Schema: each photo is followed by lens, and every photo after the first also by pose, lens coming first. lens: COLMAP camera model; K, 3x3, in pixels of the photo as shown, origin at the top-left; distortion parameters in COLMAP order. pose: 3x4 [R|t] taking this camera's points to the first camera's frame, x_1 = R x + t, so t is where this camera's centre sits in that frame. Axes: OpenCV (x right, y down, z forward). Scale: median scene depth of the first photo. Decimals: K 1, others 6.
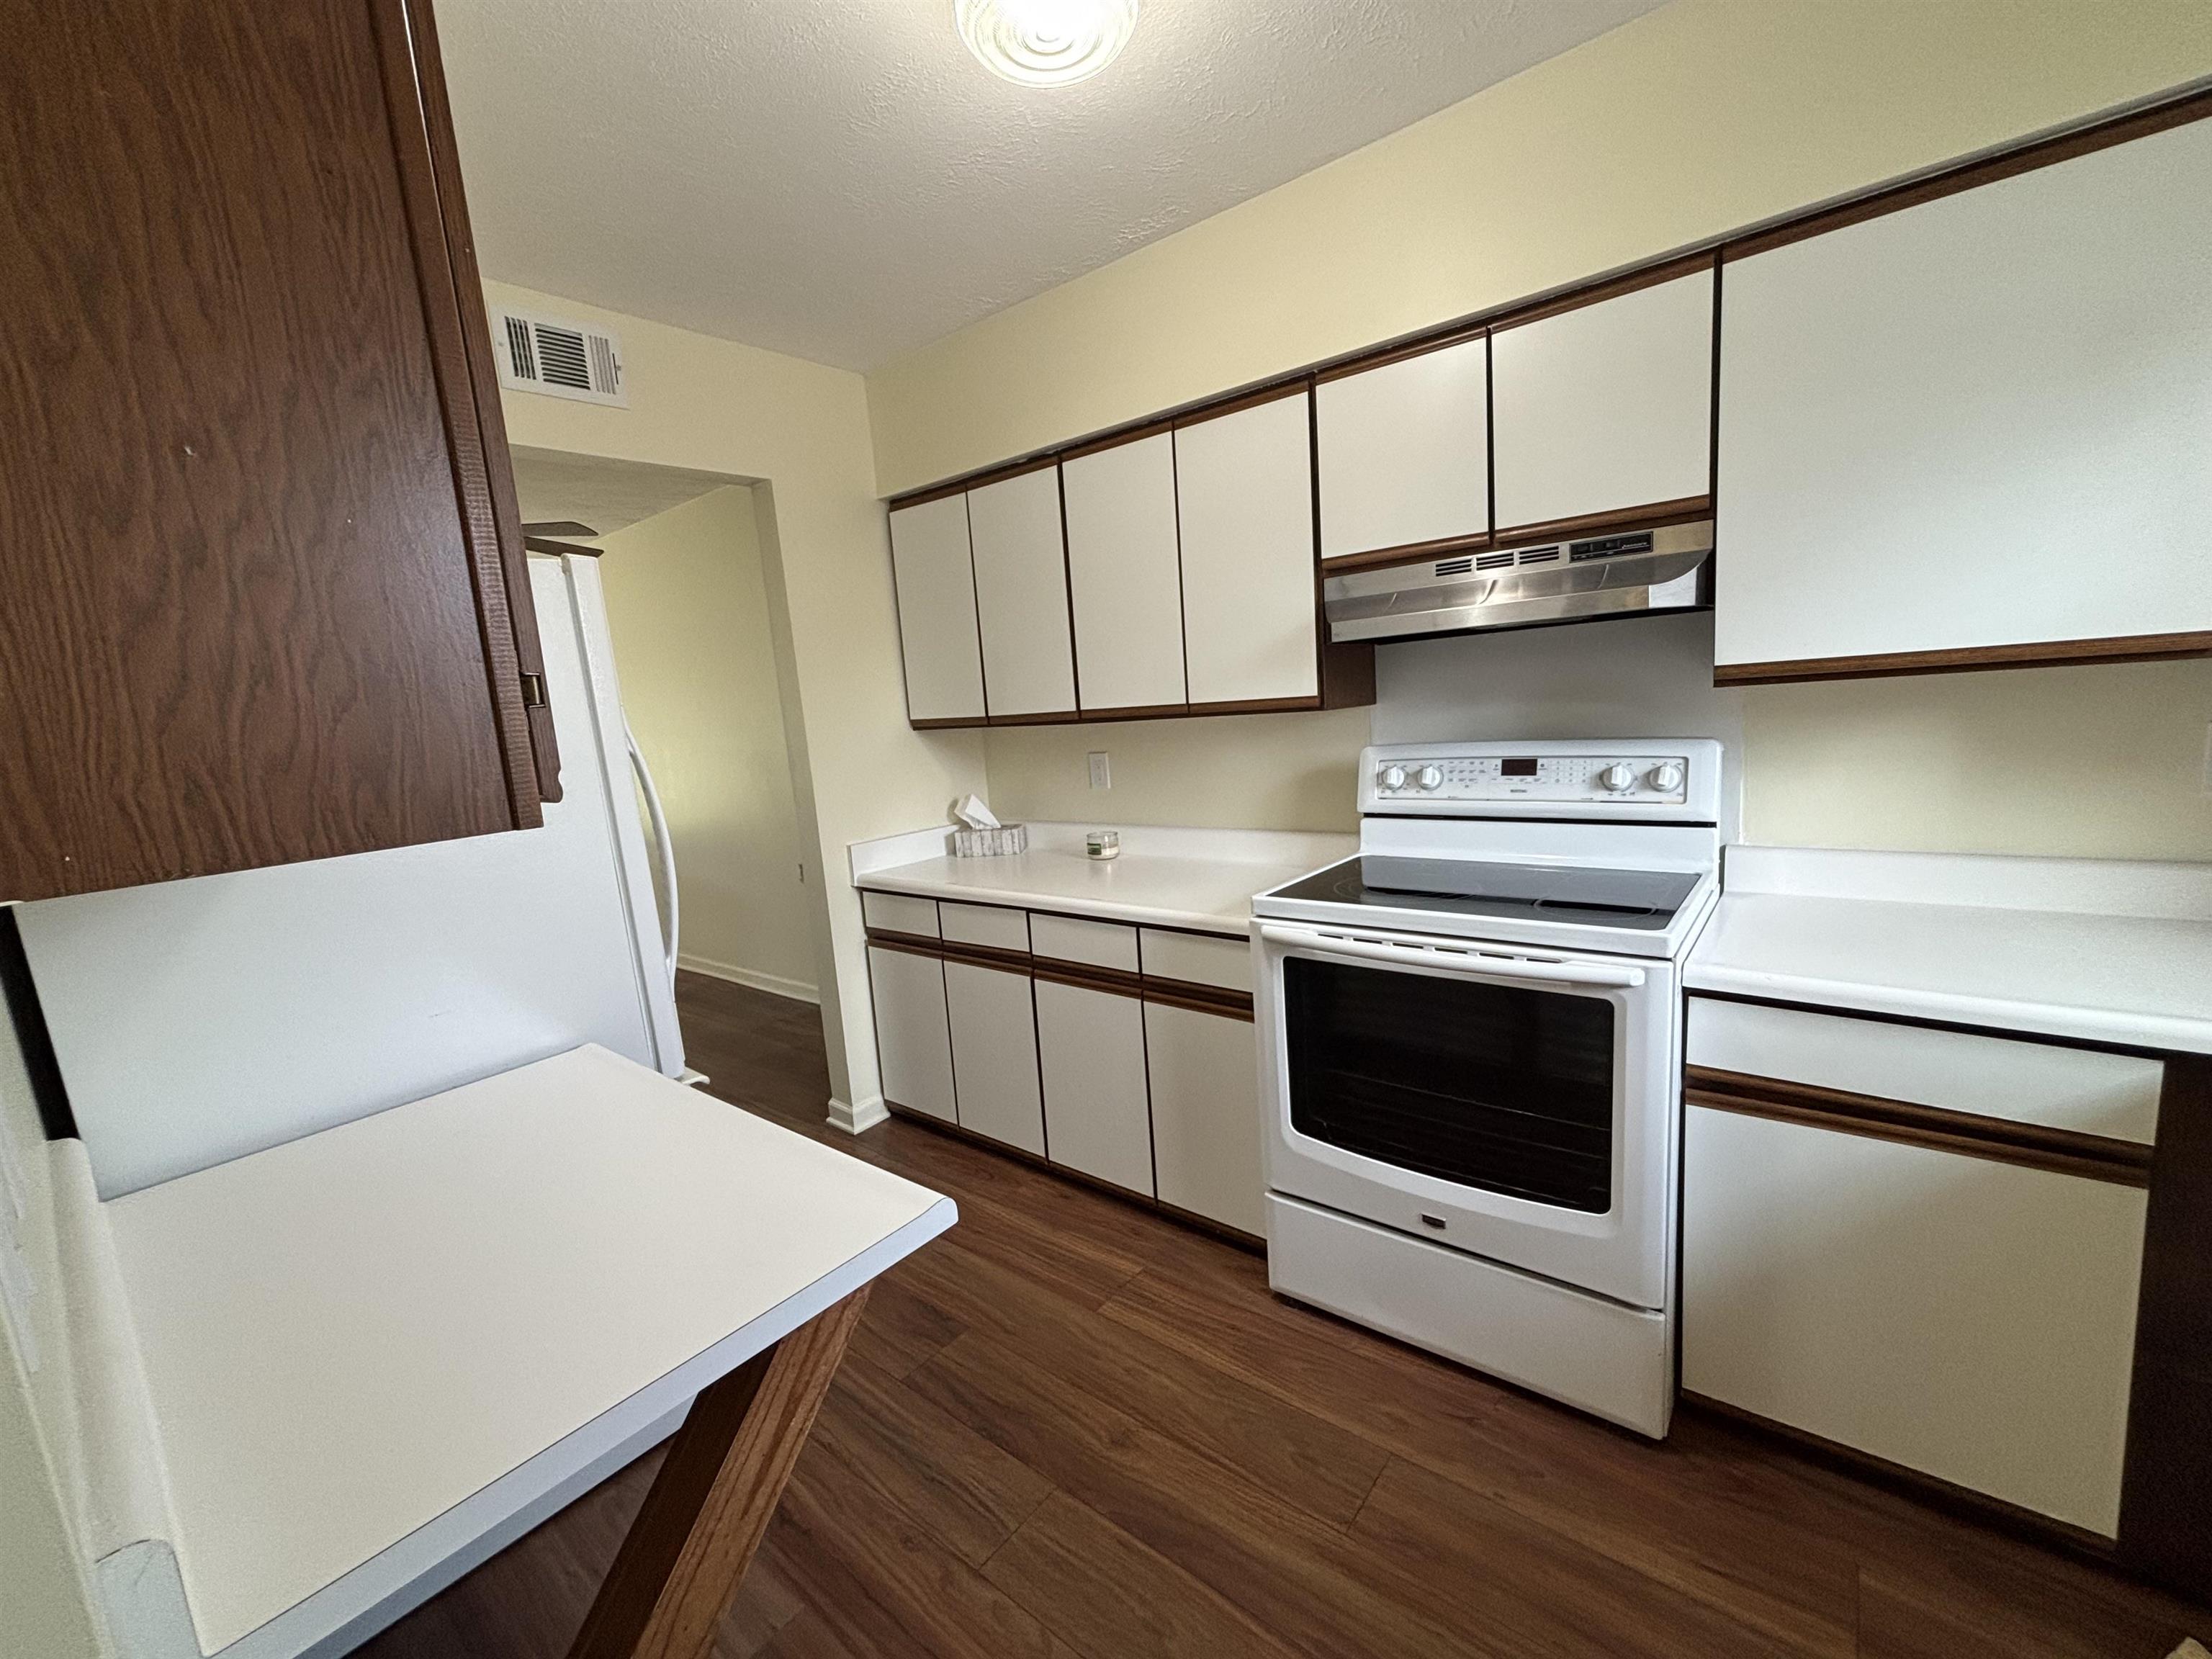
lens RADIAL K [[880.9, 0, 1106.0], [0, 880.9, 829.5], [0, 0, 1]] dist [-0.000459, -0.000073]
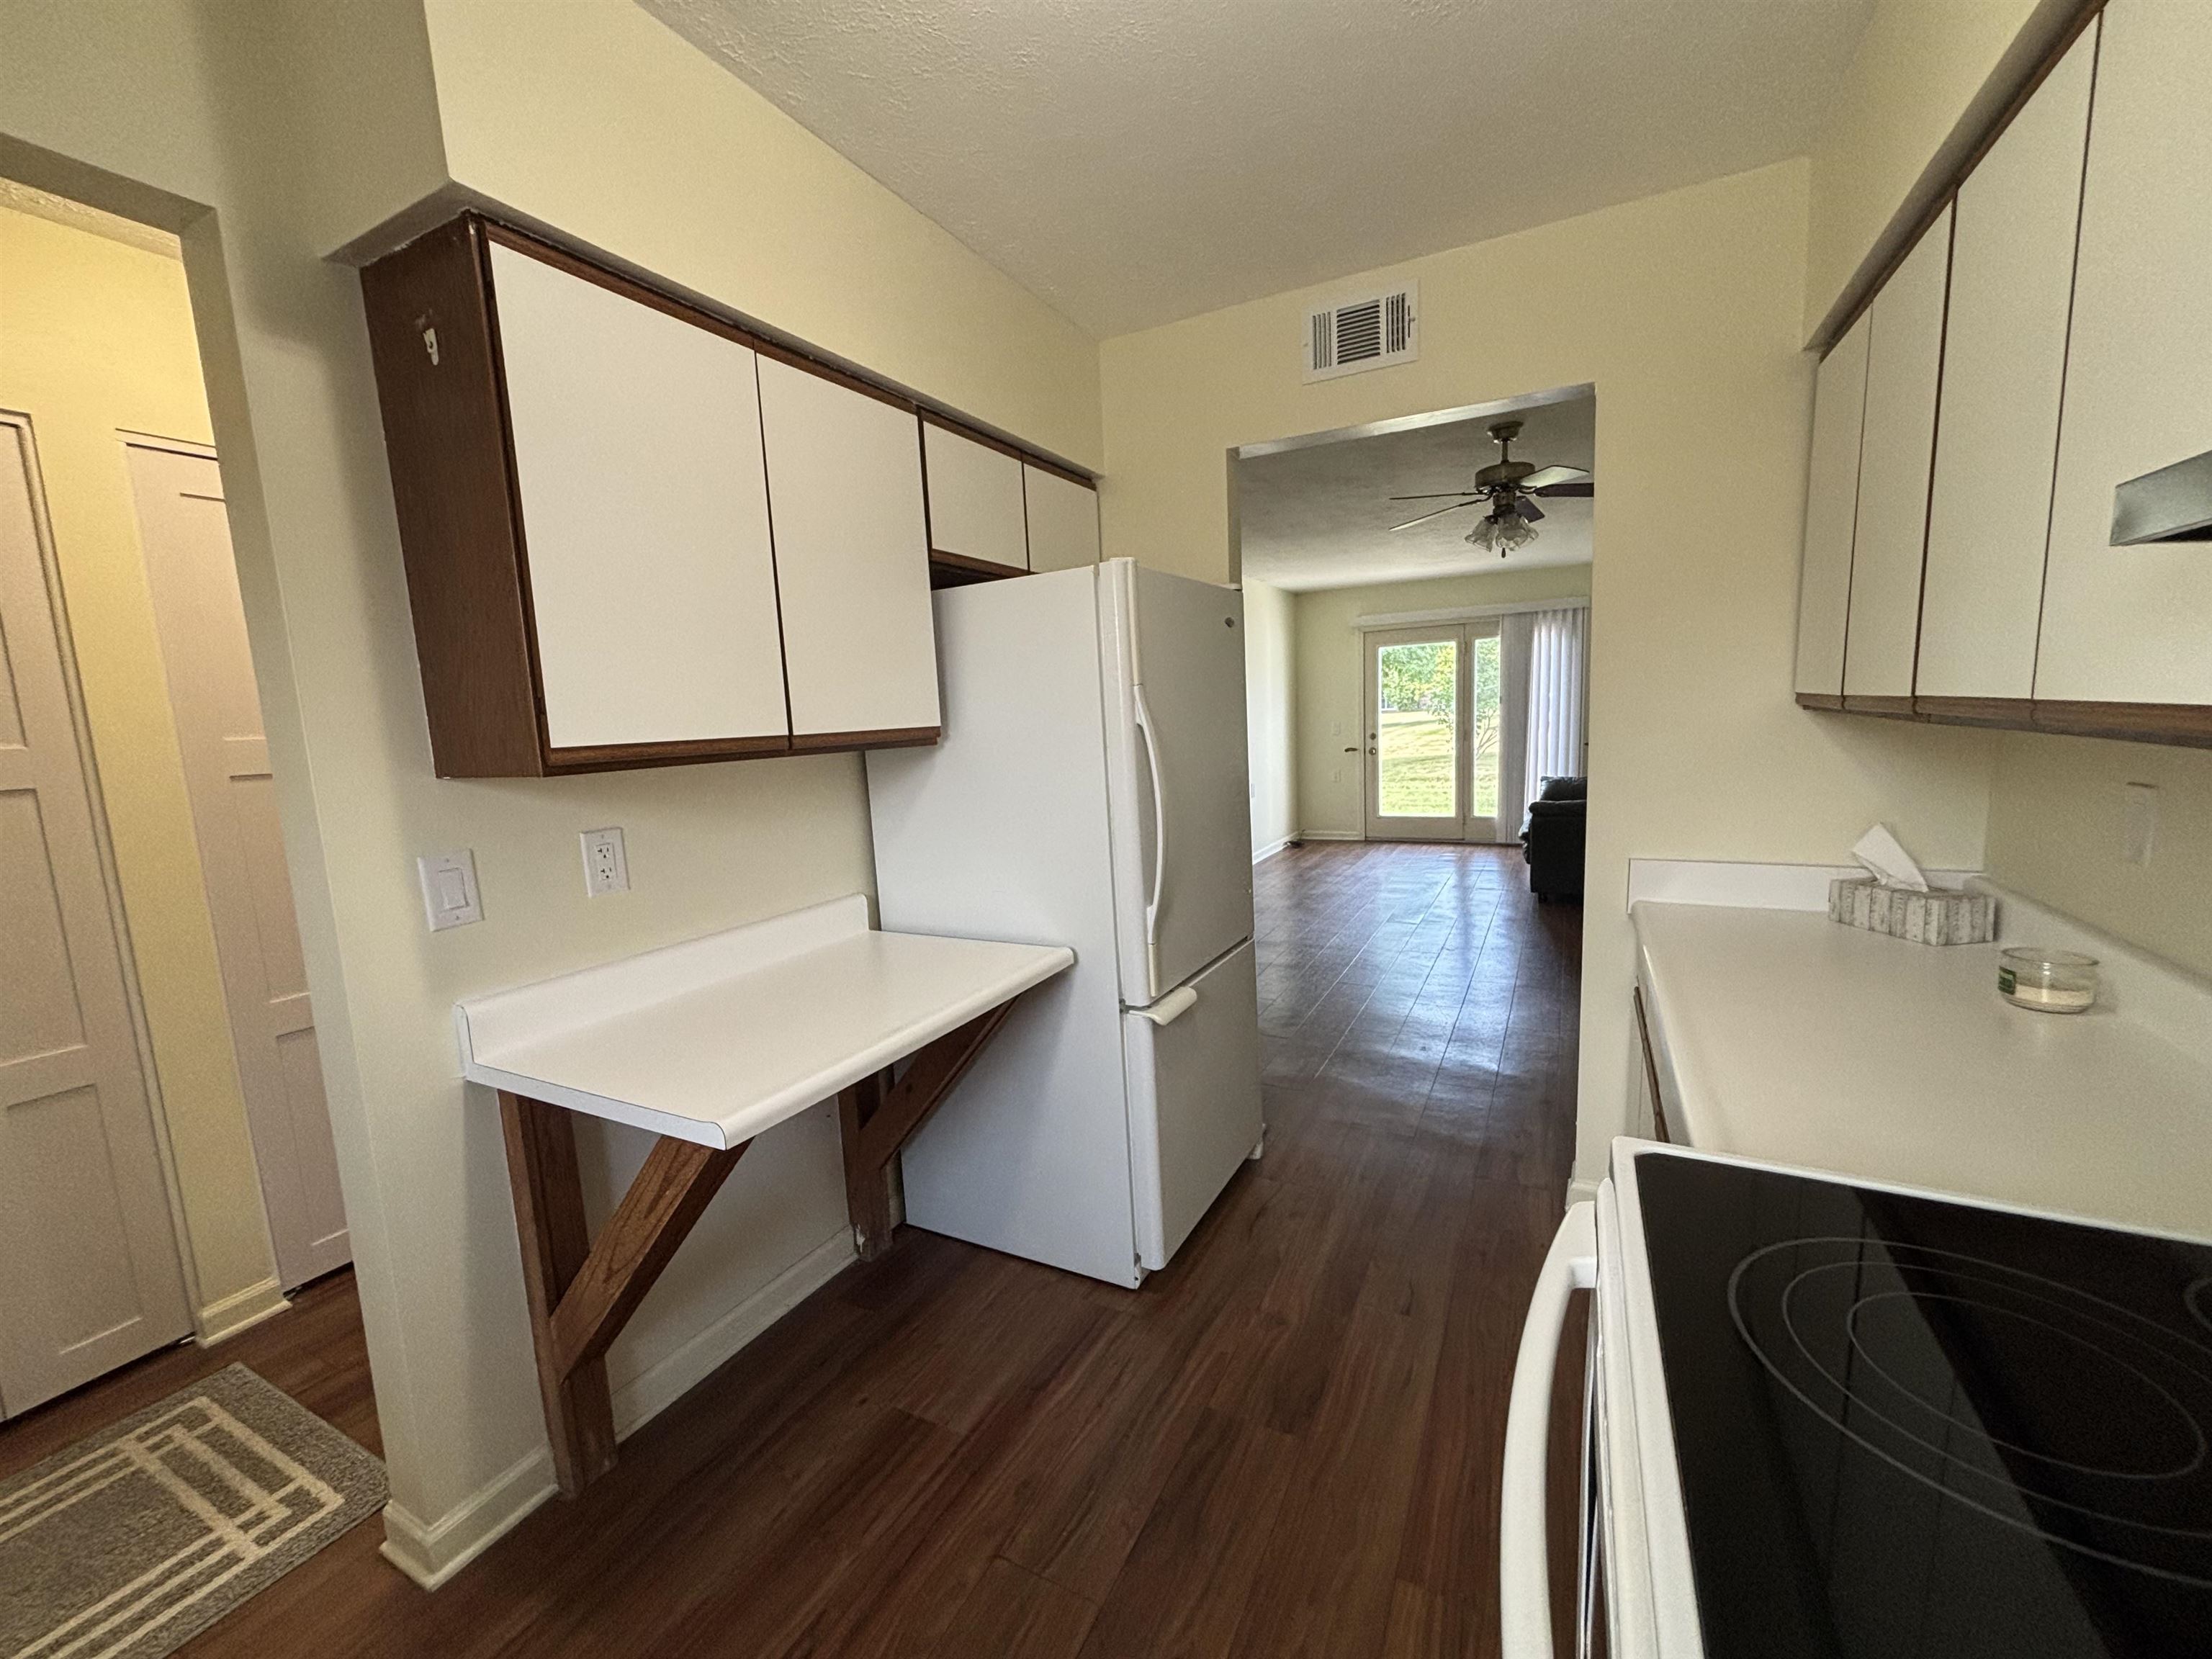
lens RADIAL K [[883.5, 0, 1106.0], [0, 883.5, 829.5], [0, 0, 1]] dist [-0.000764, -0.000260]
pose [[0.220964, 0.201597, -0.954219, 0.448381], [-0.123868, 0.976281, 0.177574, -0.115586], [0.967384, 0.078959, 0.240695, 0.525025]]
